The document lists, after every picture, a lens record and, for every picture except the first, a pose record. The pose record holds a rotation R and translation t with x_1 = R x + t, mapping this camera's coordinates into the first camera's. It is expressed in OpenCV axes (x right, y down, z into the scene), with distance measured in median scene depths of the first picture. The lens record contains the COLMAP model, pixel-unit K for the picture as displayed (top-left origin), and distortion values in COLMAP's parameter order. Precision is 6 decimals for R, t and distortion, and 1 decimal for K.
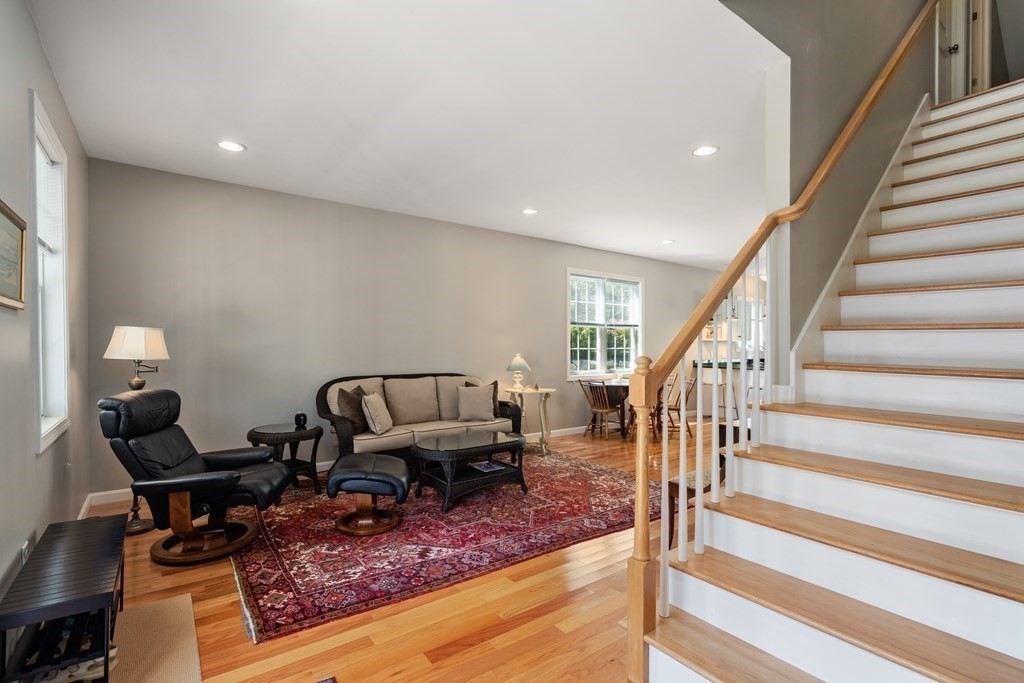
lens RADIAL K [[472.4, 0, 509.6], [0, 472.4, 347.7], [0, 0, 1]] dist [-0.008772, 0.002918]
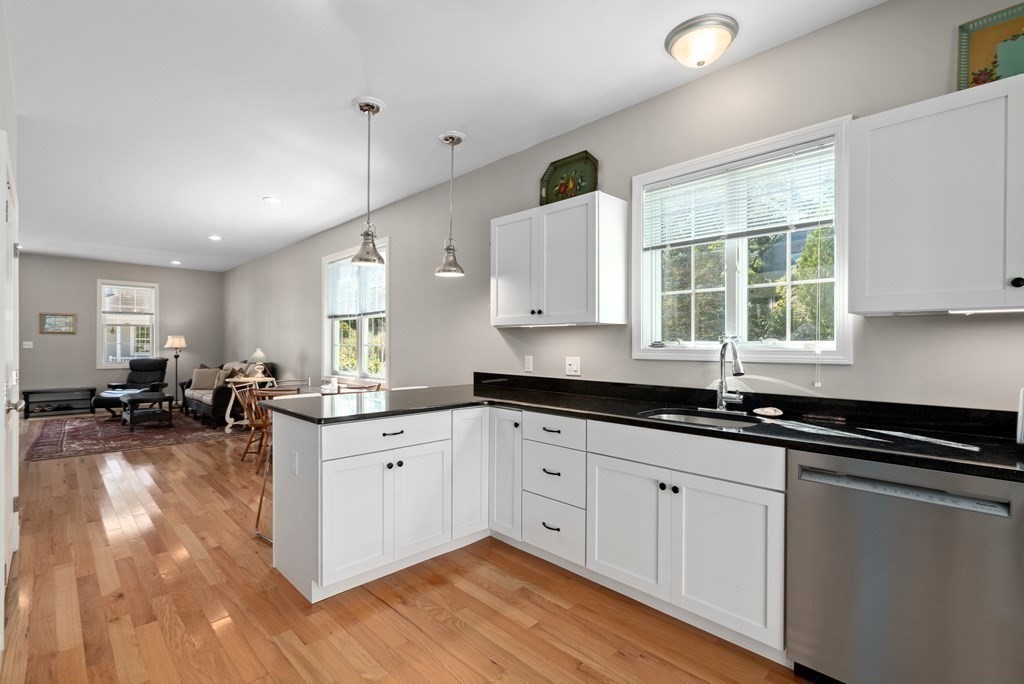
lens RADIAL K [[472.4, 0, 514.6], [0, 472.4, 346.7], [0, 0, 1]] dist [-0.008772, 0.002918]
pose [[0.142359, 0.001015, -0.989815, 1.507946], [-0.008240, 0.999966, -0.000160, 0.003333], [0.989781, 0.008179, 0.142362, 1.715050]]
